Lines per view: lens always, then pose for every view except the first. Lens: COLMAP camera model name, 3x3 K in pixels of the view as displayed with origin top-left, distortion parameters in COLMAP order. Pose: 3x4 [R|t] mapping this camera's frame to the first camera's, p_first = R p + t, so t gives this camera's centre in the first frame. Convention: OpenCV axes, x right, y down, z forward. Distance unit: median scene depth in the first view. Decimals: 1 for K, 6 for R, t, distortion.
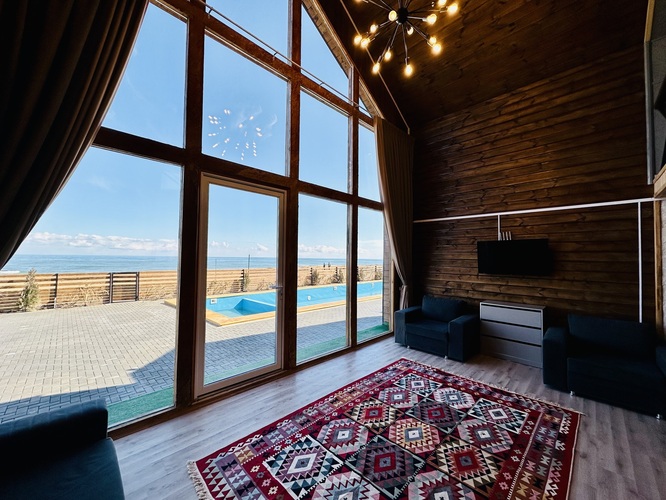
lens RADIAL K [[262.8, 0, 336.2], [0, 262.8, 249.0], [0, 0, 1]] dist [-0.001334, 0.000170]
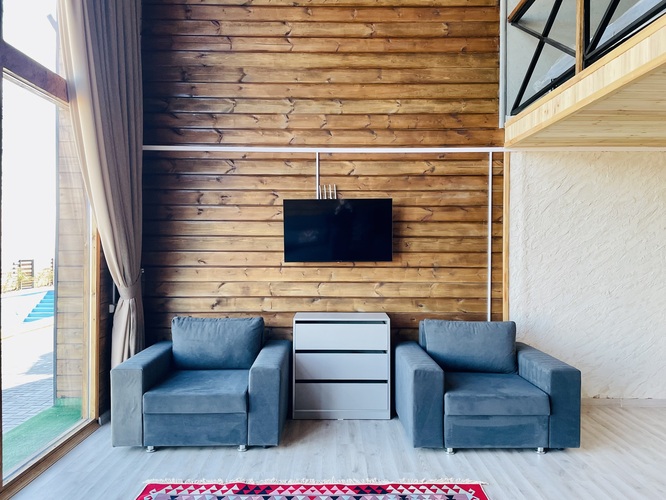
lens RADIAL K [[495.2, 0, 338.2], [0, 495.2, 247.5], [0, 0, 1]] dist [0.039394, -0.012842]
pose [[0.708954, -0.018655, 0.705008, -0.078815], [-0.015752, 0.998982, 0.042275, 0.027735], [-0.705079, -0.041076, 0.707938, 0.316816]]
